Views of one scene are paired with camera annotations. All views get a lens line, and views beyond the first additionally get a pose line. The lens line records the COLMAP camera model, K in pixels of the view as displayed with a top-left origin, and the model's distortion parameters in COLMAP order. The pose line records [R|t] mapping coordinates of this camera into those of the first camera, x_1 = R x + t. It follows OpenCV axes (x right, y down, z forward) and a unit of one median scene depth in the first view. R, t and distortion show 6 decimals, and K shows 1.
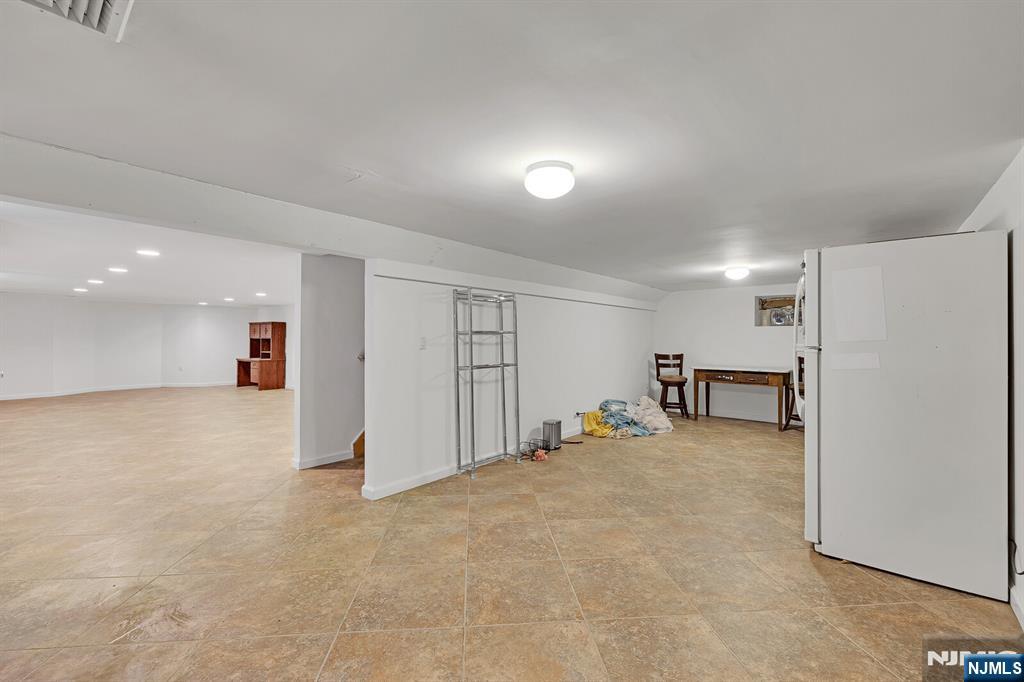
lens RADIAL K [[433.5, 0, 506.7], [0, 433.5, 343.3], [0, 0, 1]] dist [0.001569, 0.000200]
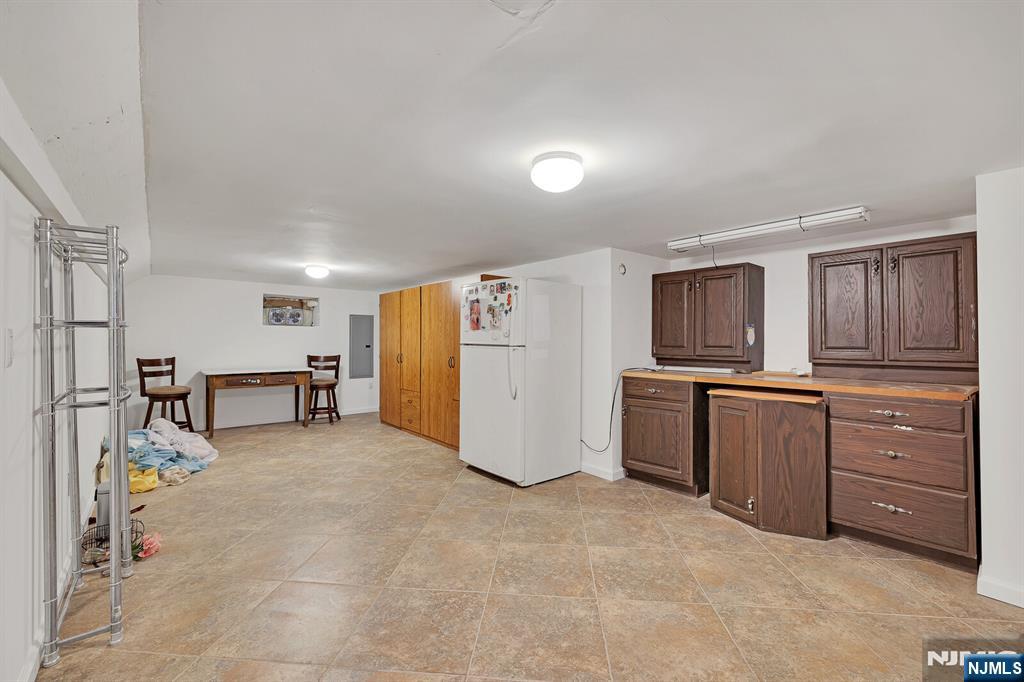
lens RADIAL K [[433.5, 0, 509.9], [0, 433.5, 338.8], [0, 0, 1]] dist [0.001569, 0.000200]
pose [[0.167030, 0.002420, 0.985949, -0.744183], [0.004926, 0.999982, -0.003289, -0.008080], [-0.985940, 0.005406, 0.167015, 0.826845]]
